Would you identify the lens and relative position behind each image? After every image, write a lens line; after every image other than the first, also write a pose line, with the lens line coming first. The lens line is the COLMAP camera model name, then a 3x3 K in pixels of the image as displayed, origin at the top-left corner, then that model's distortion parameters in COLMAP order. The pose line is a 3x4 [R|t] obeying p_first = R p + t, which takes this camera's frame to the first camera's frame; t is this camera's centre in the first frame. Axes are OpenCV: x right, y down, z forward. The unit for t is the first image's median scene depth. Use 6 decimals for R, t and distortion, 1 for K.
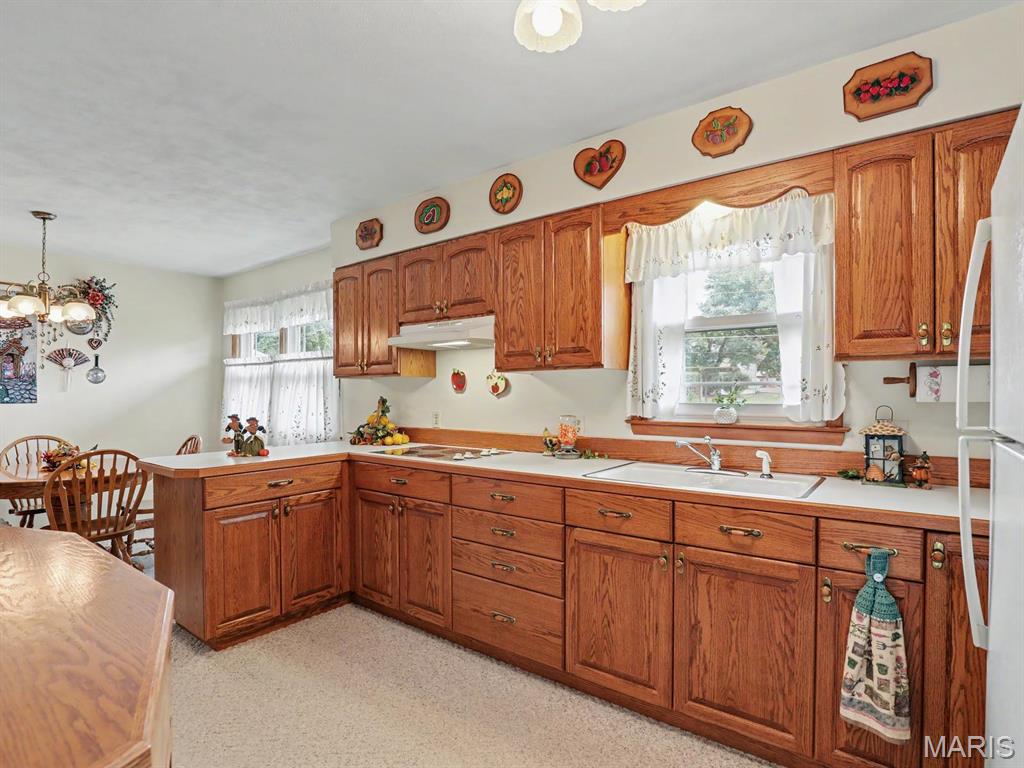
lens RADIAL K [[548.1, 0, 506.6], [0, 548.1, 394.0], [0, 0, 1]] dist [-0.025873, 0.000952]
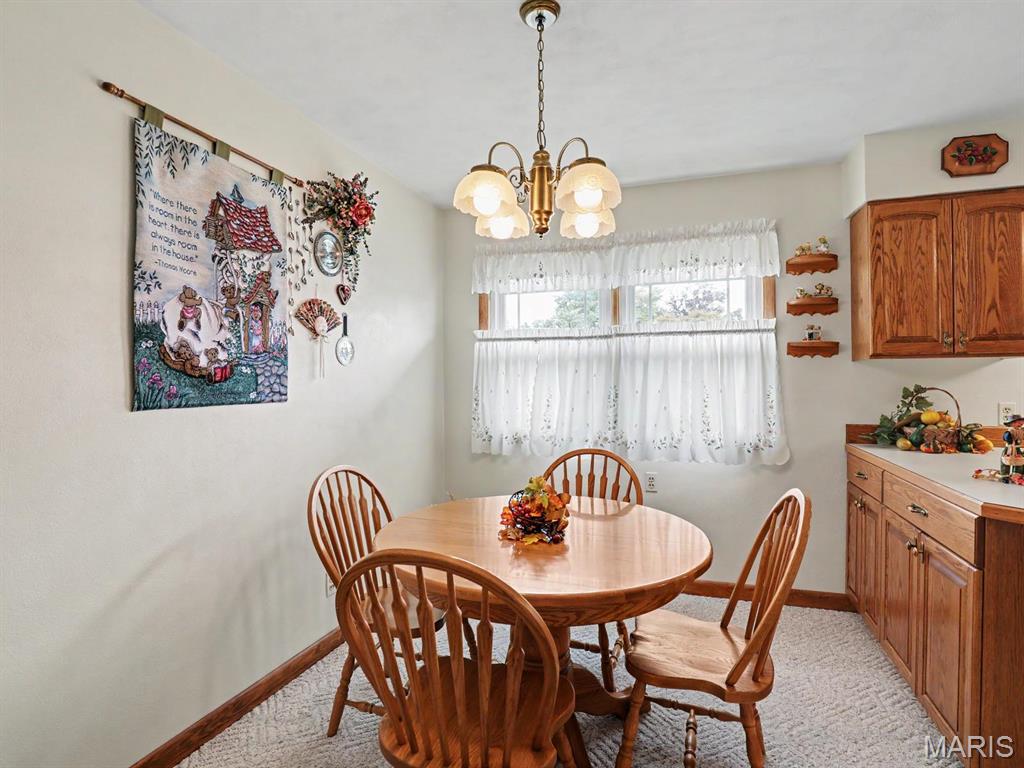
lens RADIAL K [[531.7, 0, 510.4], [0, 531.7, 385.4], [0, 0, 1]] dist [-0.029773, 0.001898]
pose [[0.944004, -0.006415, 0.329872, -1.125296], [0.004541, 0.999969, 0.006453, -0.001423], [-0.329903, -0.004594, 0.944004, 0.606279]]
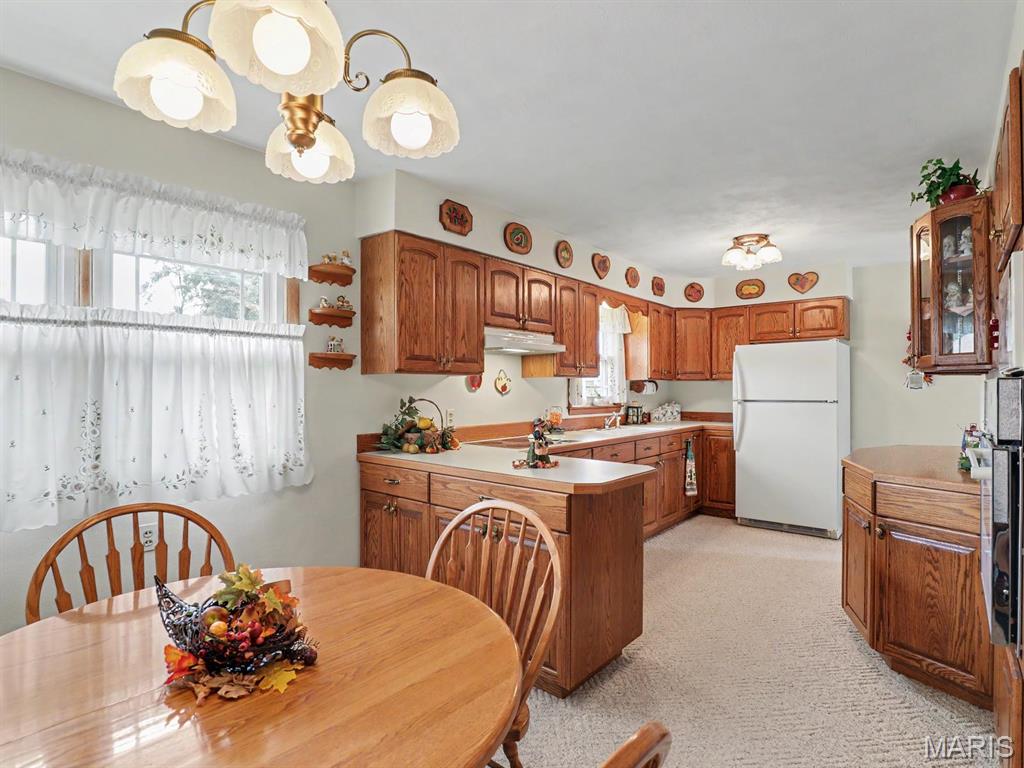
lens RADIAL K [[531.7, 0, 510.4], [0, 531.7, 385.4], [0, 0, 1]] dist [-0.029773, 0.001898]
pose [[0.031785, 0.007858, 0.999464, -1.220124], [0.002112, 0.999966, -0.007929, -0.006354], [-0.999493, 0.002362, 0.031767, 0.949765]]
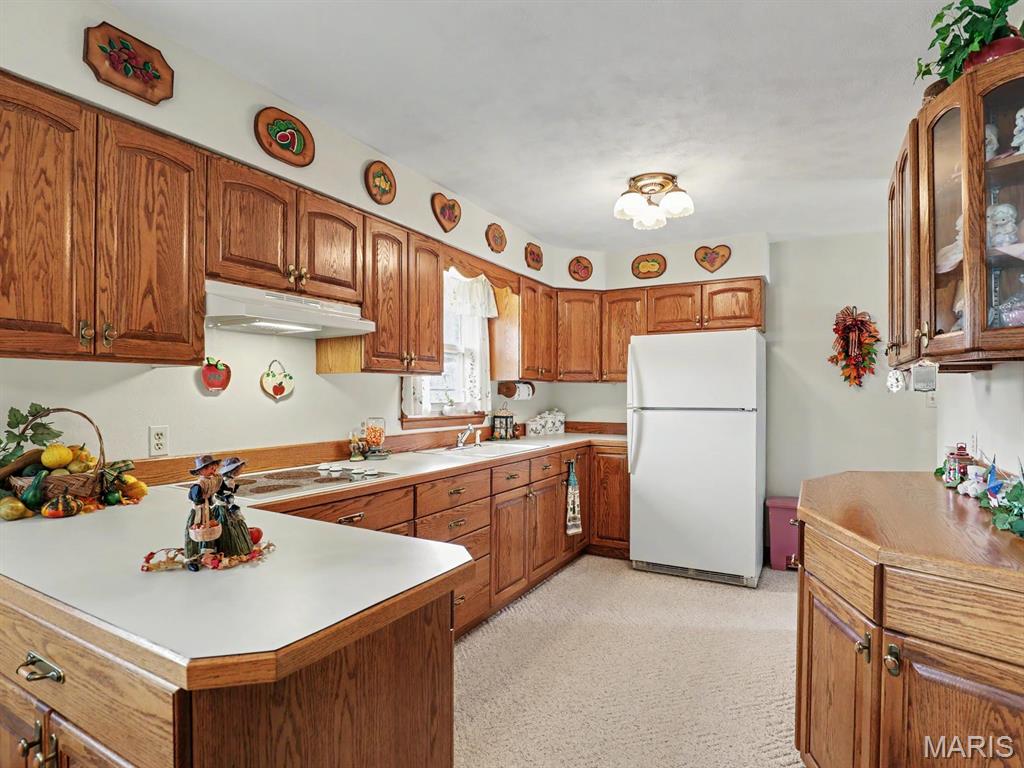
lens RADIAL K [[548.1, 0, 506.6], [0, 548.1, 394.0], [0, 0, 1]] dist [-0.025873, 0.000952]
pose [[-0.149267, 0.000468, 0.988797, -0.828082], [-0.000501, 1.000000, -0.000548, -0.003351], [-0.988797, -0.000577, -0.149267, 0.799857]]
